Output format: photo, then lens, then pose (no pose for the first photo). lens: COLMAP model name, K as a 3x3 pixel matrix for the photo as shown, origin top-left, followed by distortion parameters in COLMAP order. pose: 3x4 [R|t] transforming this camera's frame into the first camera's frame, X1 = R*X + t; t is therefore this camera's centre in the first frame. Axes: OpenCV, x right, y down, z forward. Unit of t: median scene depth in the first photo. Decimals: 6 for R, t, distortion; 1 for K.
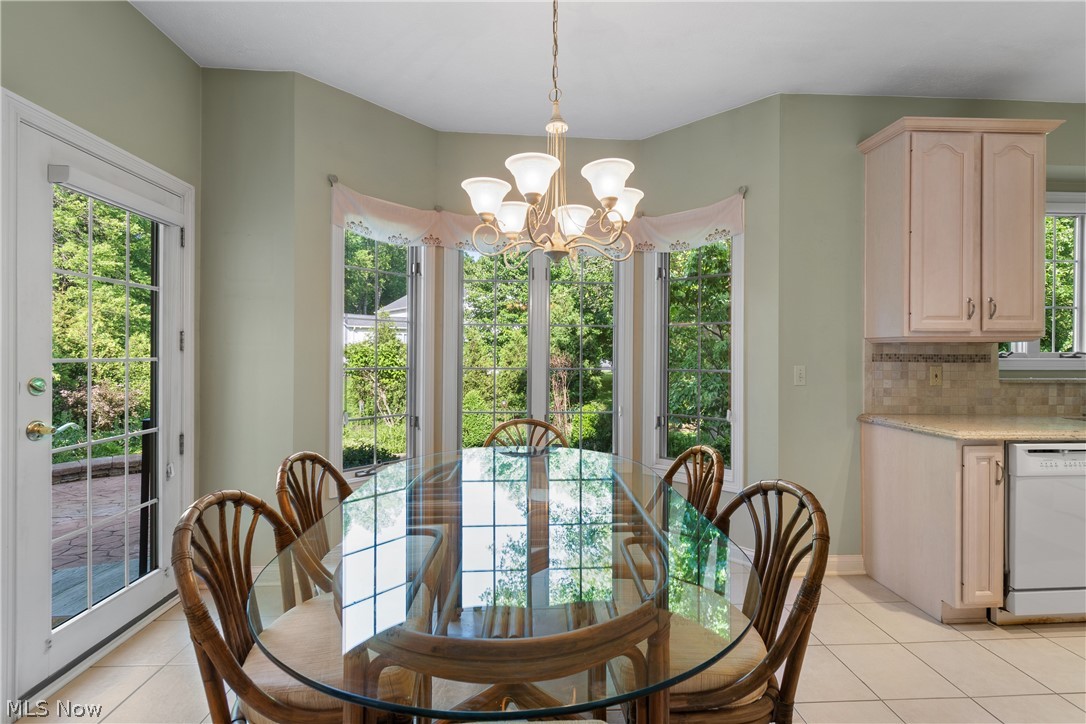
lens RADIAL K [[496.4, 0, 544.0], [0, 496.4, 356.8], [0, 0, 1]] dist [-0.000131, -0.000980]
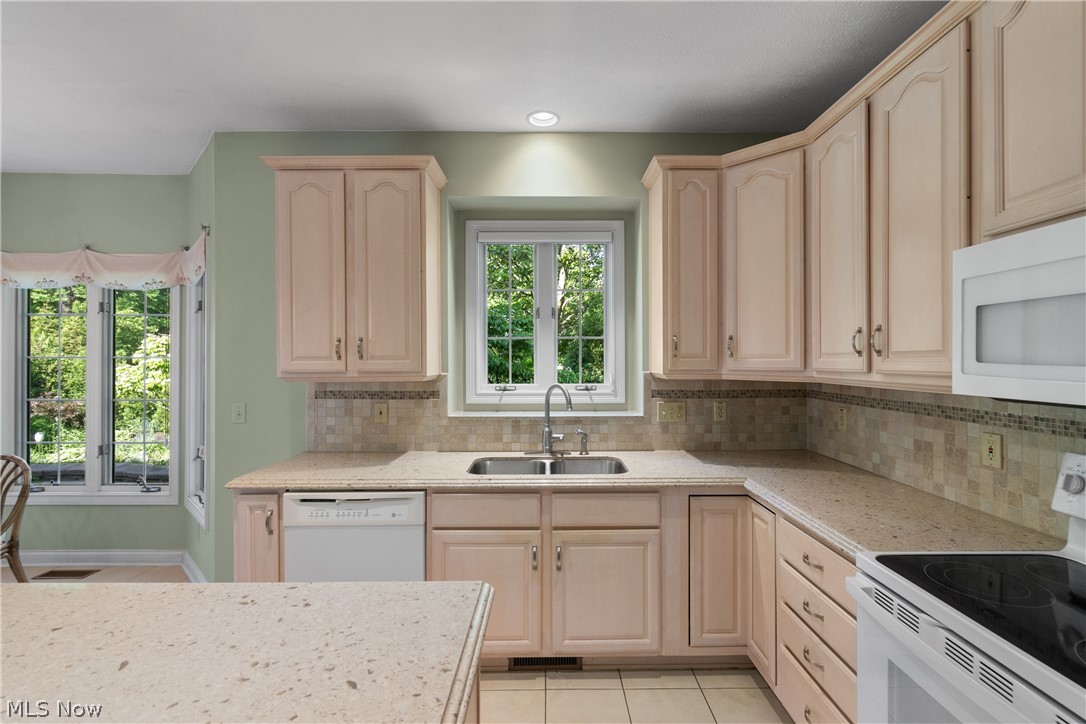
lens RADIAL K [[496.4, 0, 543.9], [0, 496.4, 355.9], [0, 0, 1]] dist [-0.000131, -0.000980]
pose [[0.998055, -0.008308, -0.061780, 1.320579], [0.007760, 0.999929, -0.009096, -0.070942], [0.061851, 0.008599, 0.998048, 0.043307]]
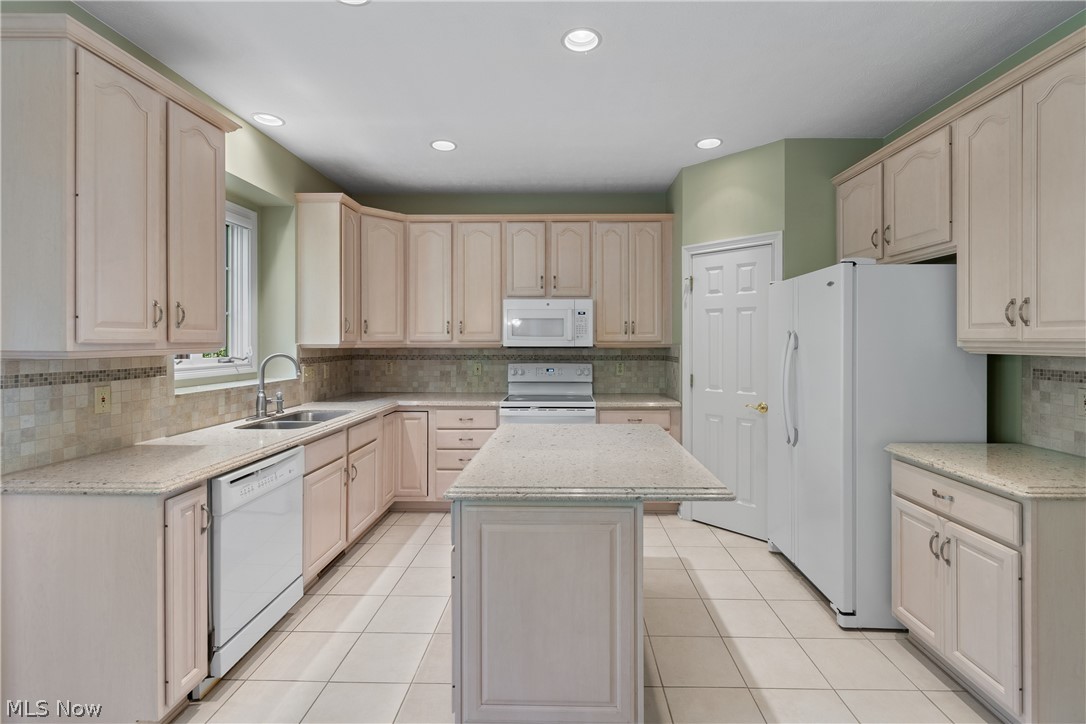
lens RADIAL K [[496.4, 0, 558.3], [0, 496.4, 341.7], [0, 0, 1]] dist [-0.000131, -0.000980]
pose [[0.080166, -0.005339, 0.996767, 0.124882], [0.005839, 0.999971, 0.004886, -0.053272], [-0.996764, 0.005429, 0.080195, 0.300281]]
